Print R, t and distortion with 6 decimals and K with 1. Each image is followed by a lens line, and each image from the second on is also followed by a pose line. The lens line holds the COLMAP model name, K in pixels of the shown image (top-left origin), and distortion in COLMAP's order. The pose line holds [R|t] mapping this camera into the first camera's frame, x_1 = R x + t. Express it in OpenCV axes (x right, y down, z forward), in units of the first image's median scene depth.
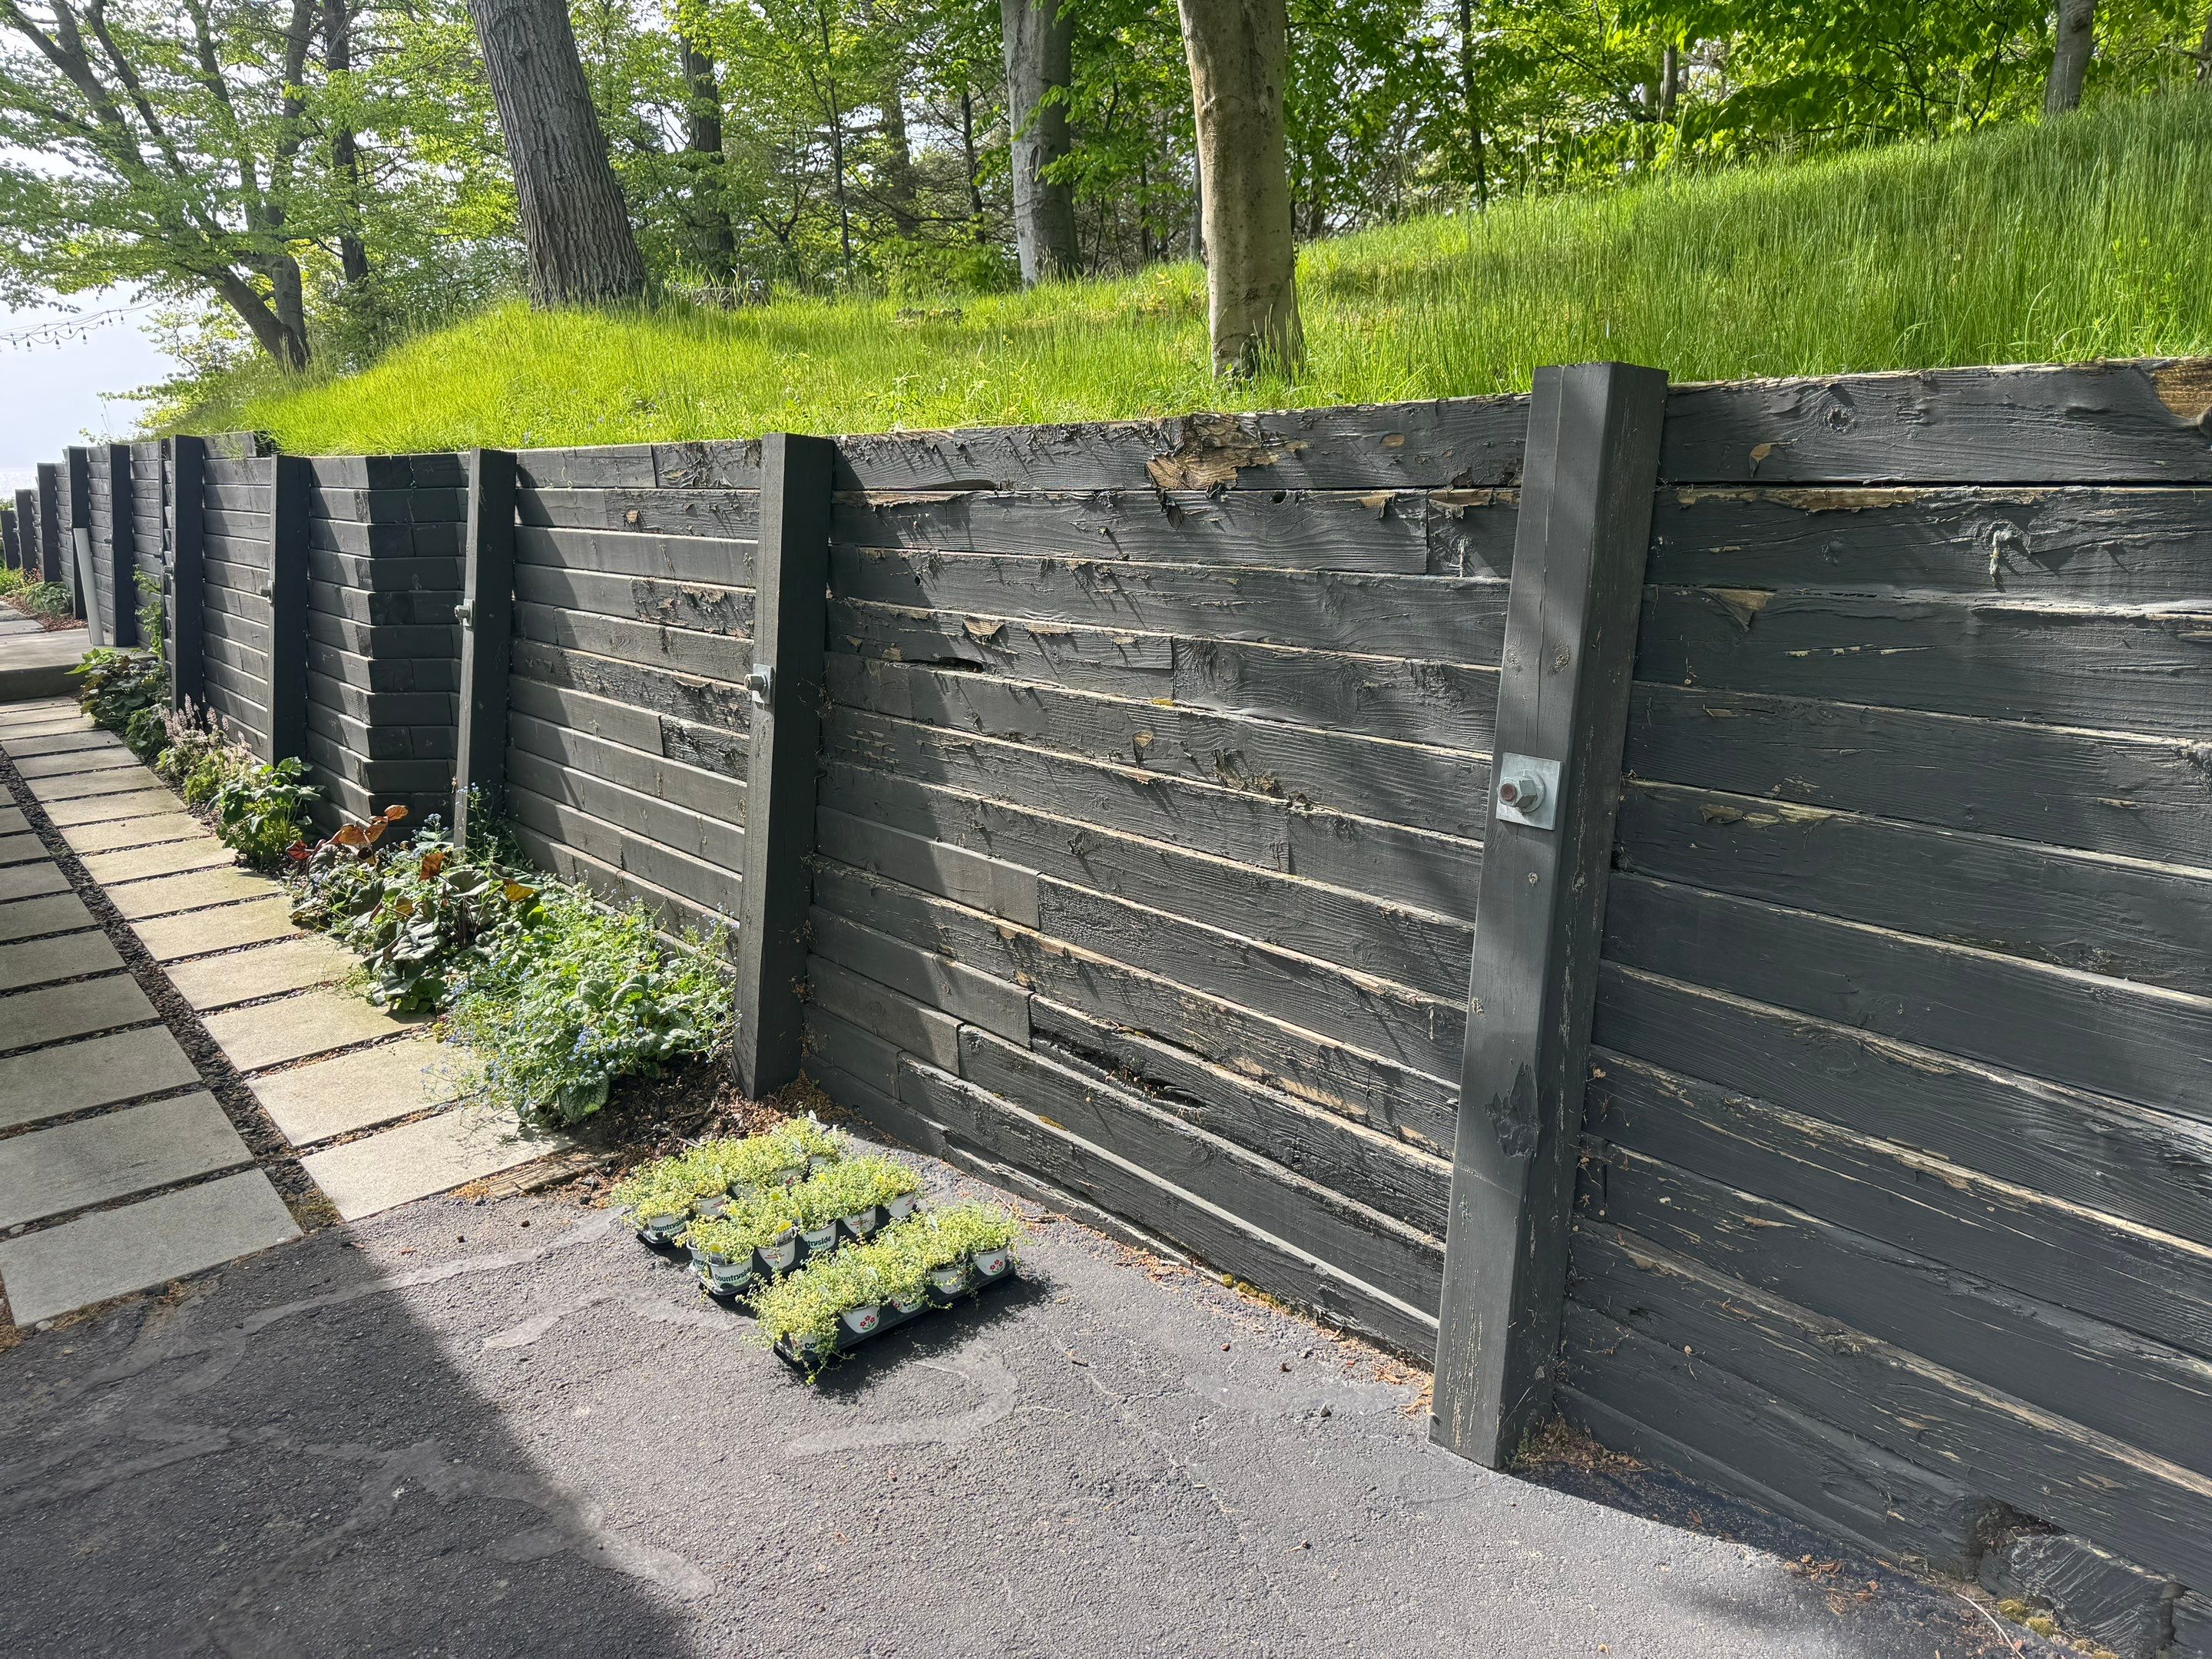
lens RADIAL K [[1605.1, 0, 1106.0], [0, 1605.1, 829.5], [0, 0, 1]] dist [-0.000030, 0.001311]
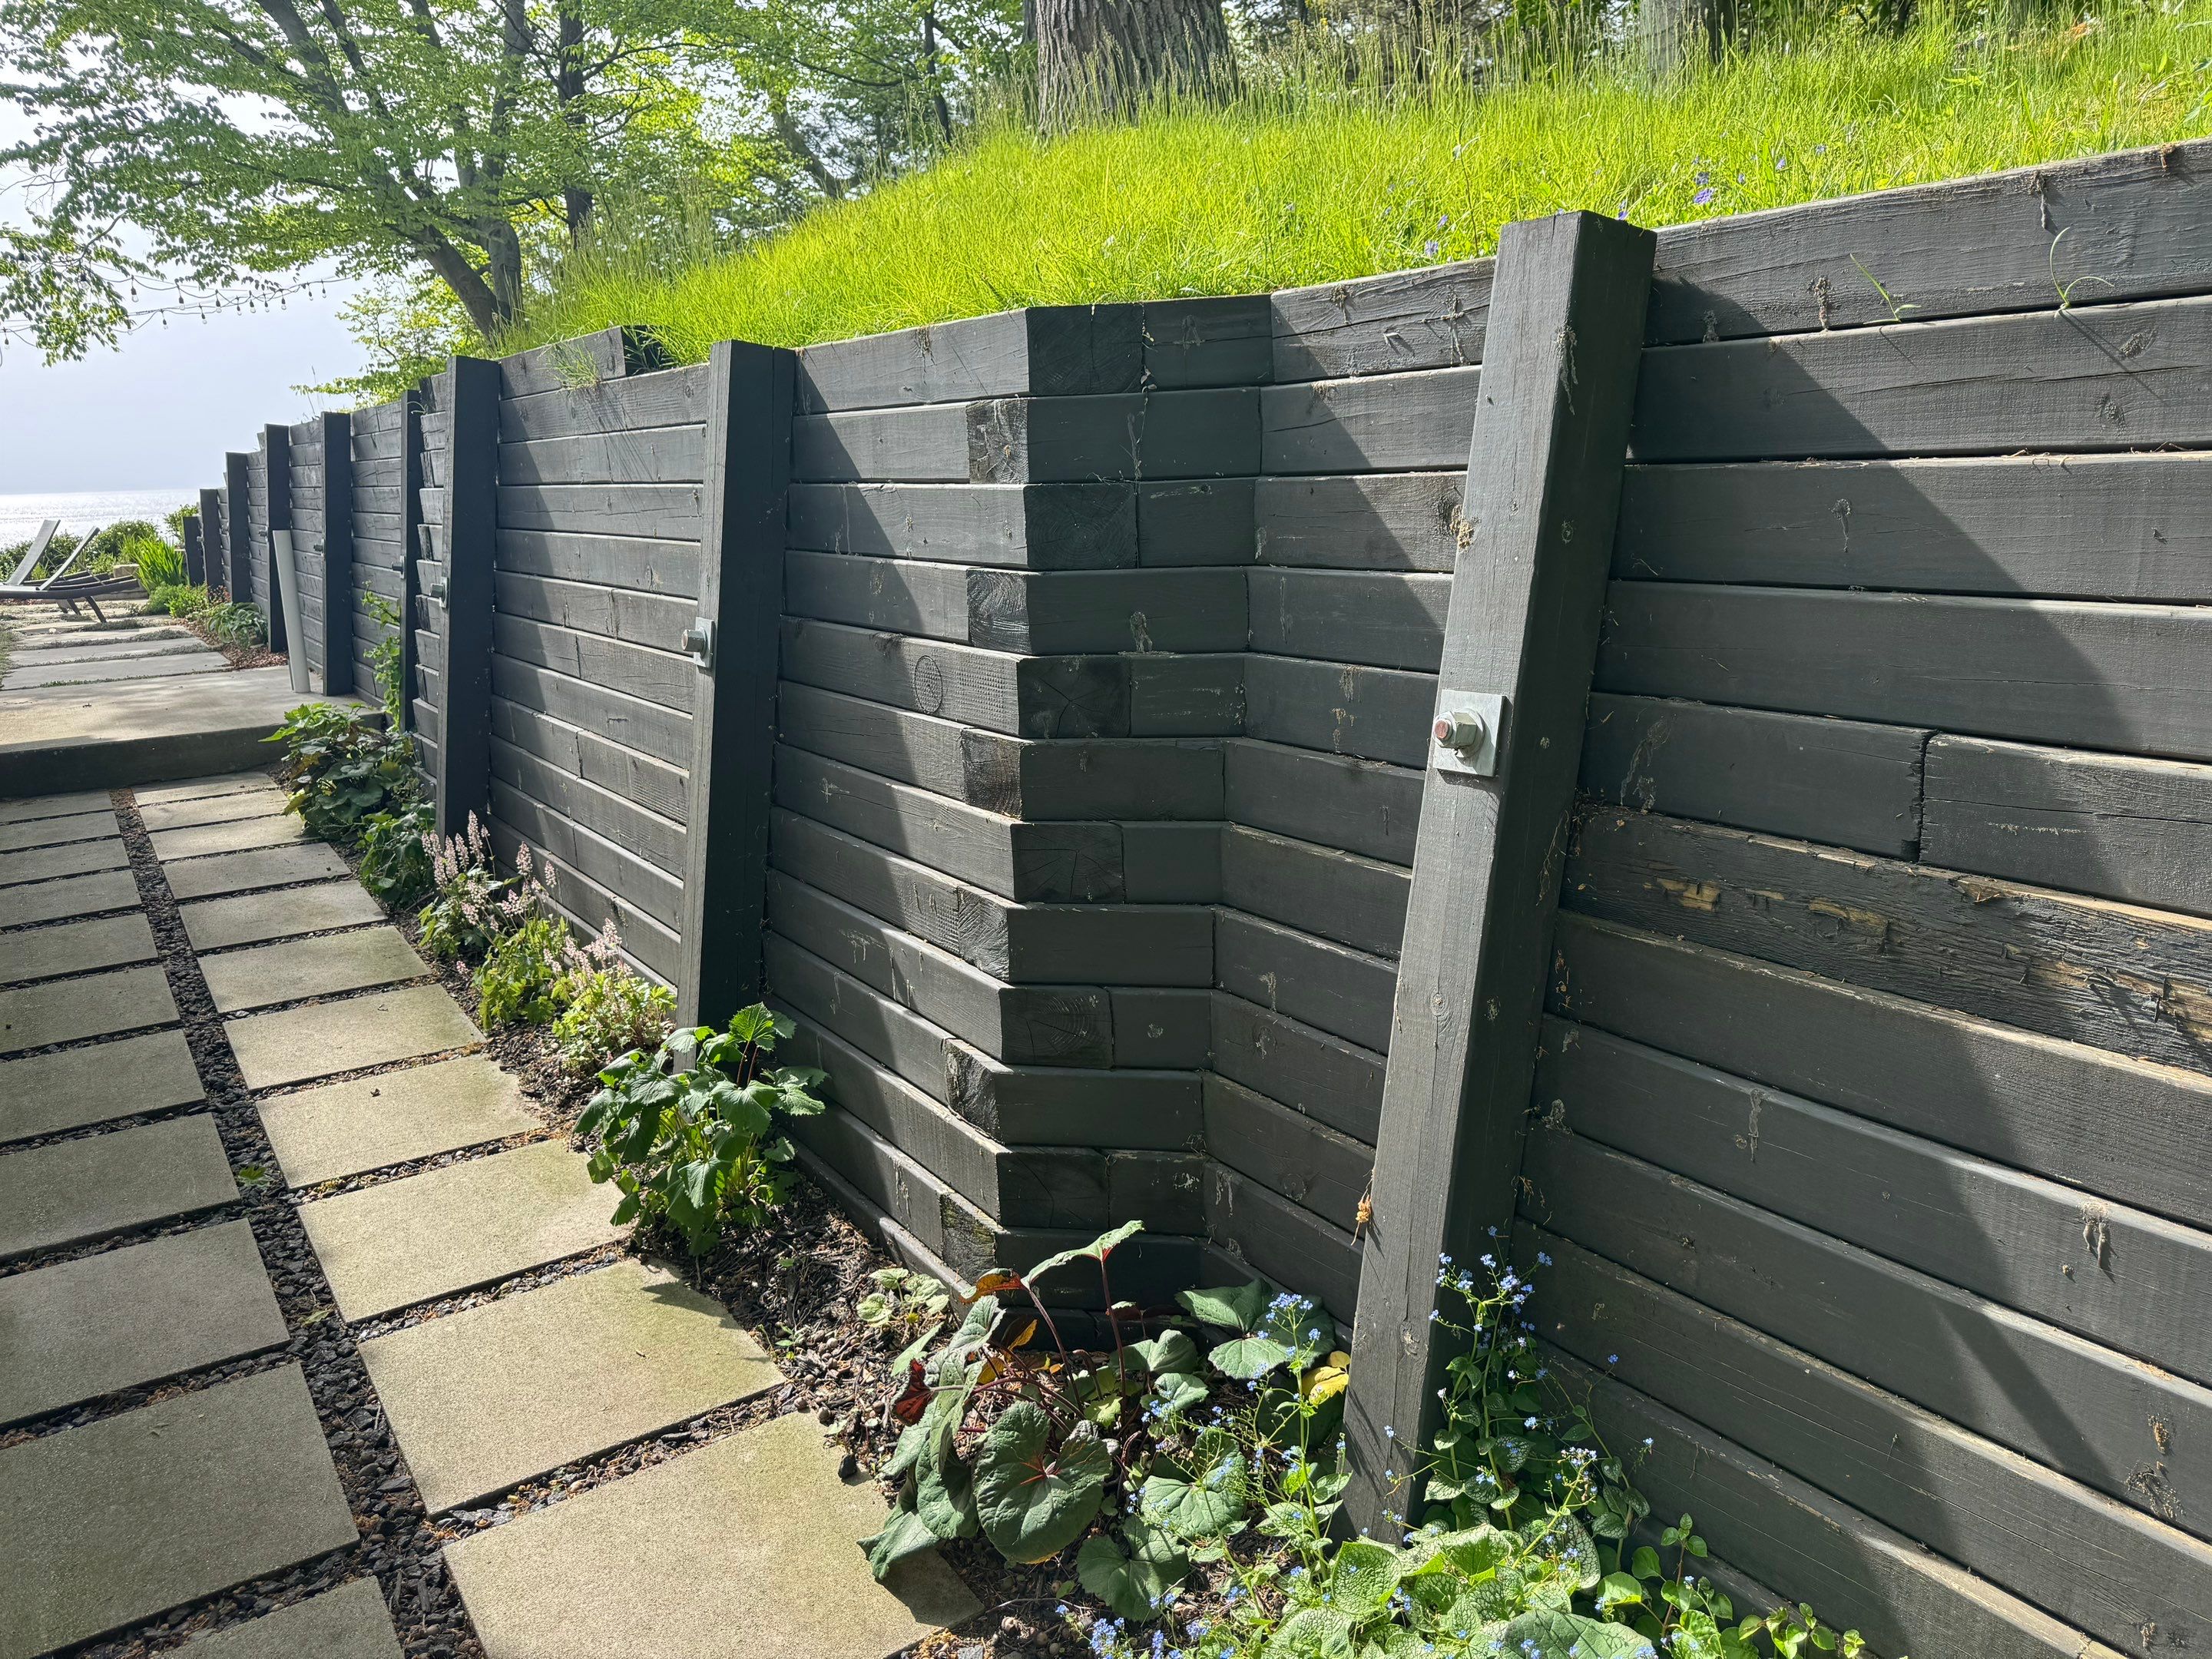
lens RADIAL K [[1619.3, 0, 1097.2], [0, 1619.3, 807.1], [0, 0, 1]] dist [0.004812, 0.010043]
pose [[0.995828, 0.007771, -0.090922, -0.297303], [-0.009673, 0.999743, -0.020497, -0.075145], [0.090739, 0.021291, 0.995647, 0.445303]]
